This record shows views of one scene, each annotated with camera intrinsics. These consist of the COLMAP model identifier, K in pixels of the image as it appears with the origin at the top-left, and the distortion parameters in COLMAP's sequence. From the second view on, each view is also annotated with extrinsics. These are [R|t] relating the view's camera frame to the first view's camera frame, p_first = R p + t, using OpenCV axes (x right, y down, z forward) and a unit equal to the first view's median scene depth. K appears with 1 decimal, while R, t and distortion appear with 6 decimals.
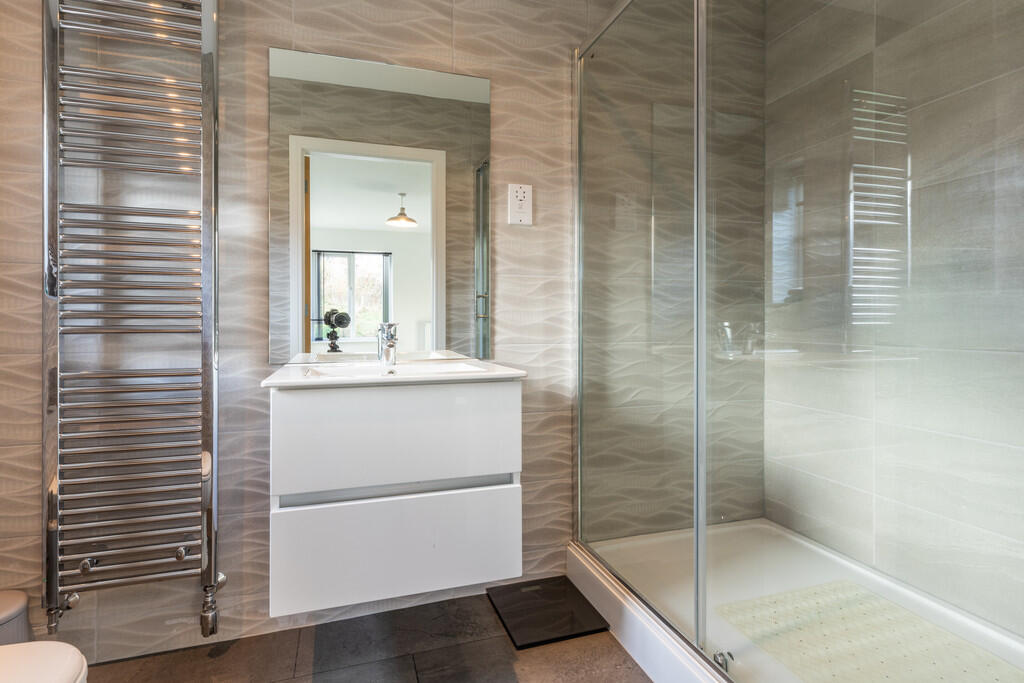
lens RADIAL K [[486.3, 0, 509.5], [0, 486.3, 327.4], [0, 0, 1]] dist [-0.000381, -0.000012]
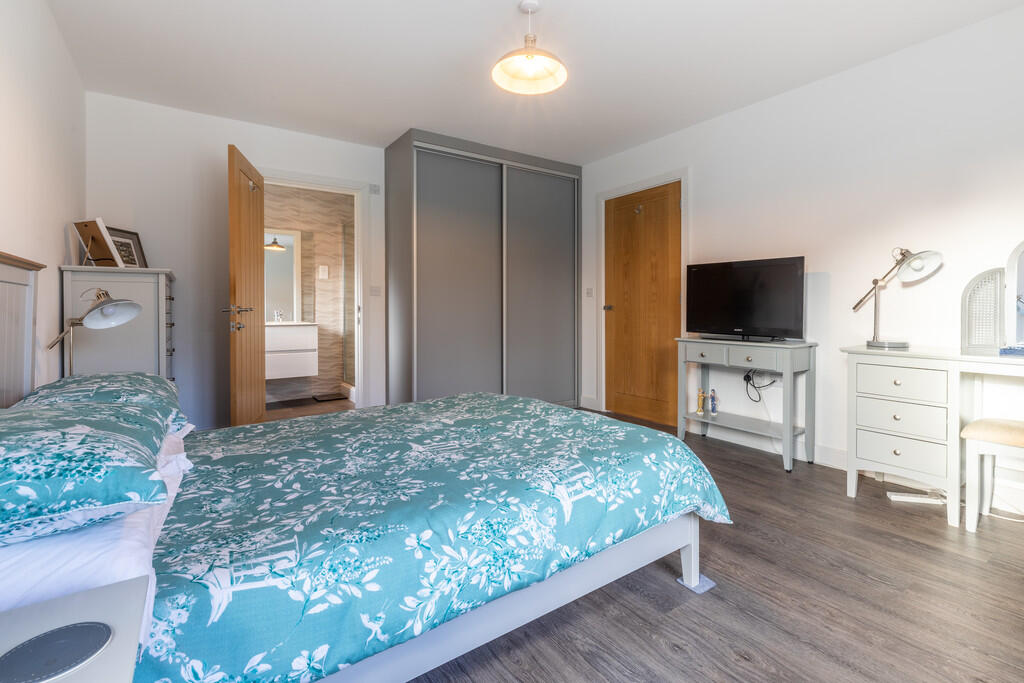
lens RADIAL K [[486.3, 0, 509.5], [0, 486.3, 327.4], [0, 0, 1]] dist [-0.000381, -0.000012]
pose [[0.968953, -0.003157, 0.247226, 0.392806], [-0.001592, 0.999818, 0.019007, 0.035068], [-0.247241, -0.018810, 0.968771, -2.244764]]
